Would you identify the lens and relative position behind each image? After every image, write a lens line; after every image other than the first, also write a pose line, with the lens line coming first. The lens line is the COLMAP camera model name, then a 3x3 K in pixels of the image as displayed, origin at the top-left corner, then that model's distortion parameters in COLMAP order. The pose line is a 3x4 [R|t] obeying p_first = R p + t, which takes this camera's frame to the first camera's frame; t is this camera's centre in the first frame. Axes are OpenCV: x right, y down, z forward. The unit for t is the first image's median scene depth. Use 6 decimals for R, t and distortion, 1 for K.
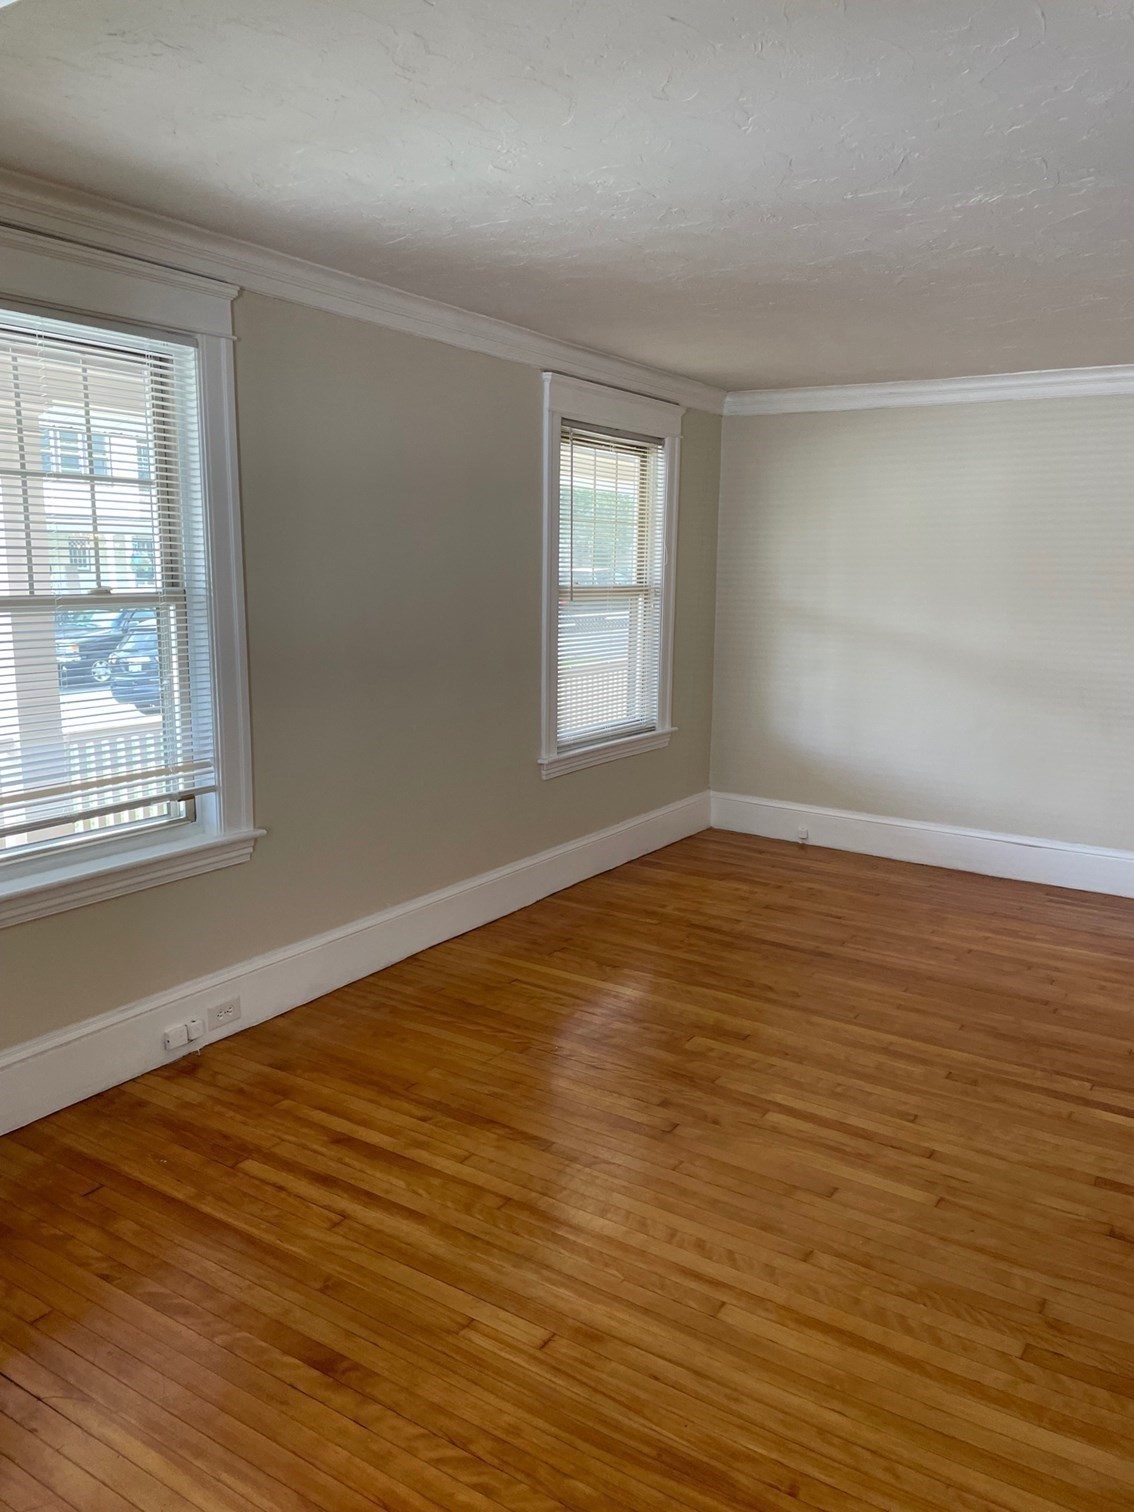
lens RADIAL K [[1157.2, 0, 566.0], [0, 1157.2, 760.4], [0, 0, 1]] dist [0.006098, -0.024403]
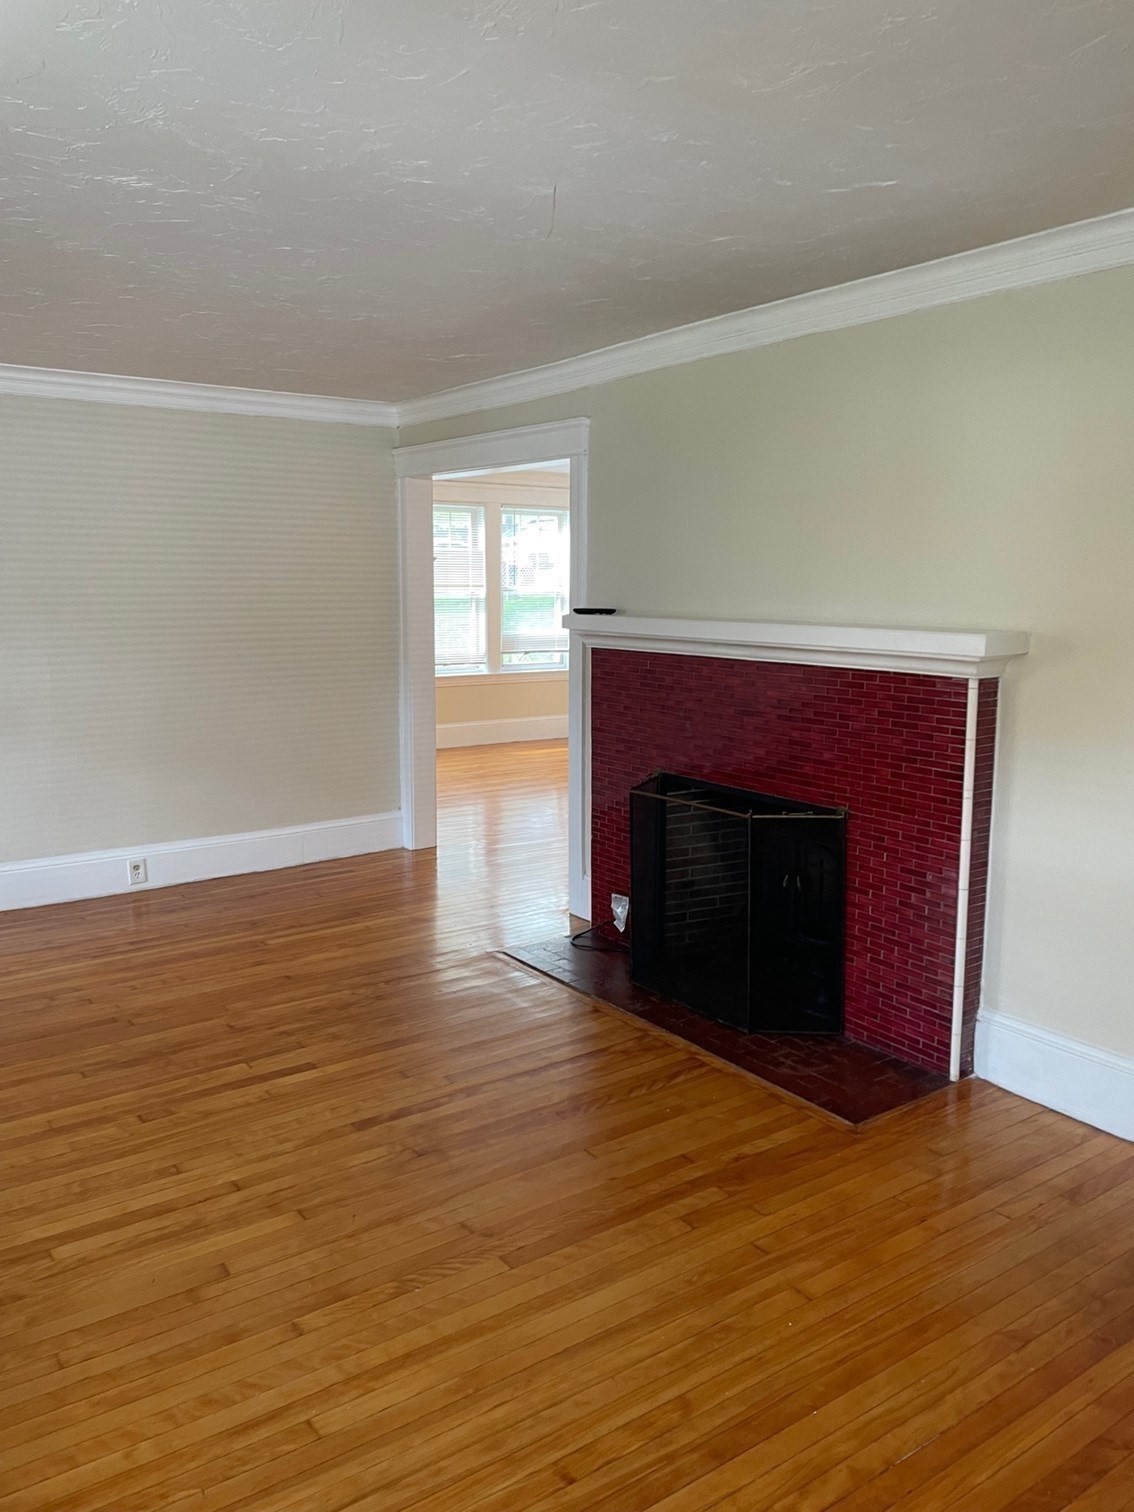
lens RADIAL K [[1157.2, 0, 566.1], [0, 1157.2, 750.2], [0, 0, 1]] dist [0.006098, -0.024403]
pose [[0.370718, -0.169371, 0.913171, -0.400587], [0.178099, 0.977948, 0.109083, -0.068747], [-0.911509, 0.122195, 0.392707, 0.334700]]
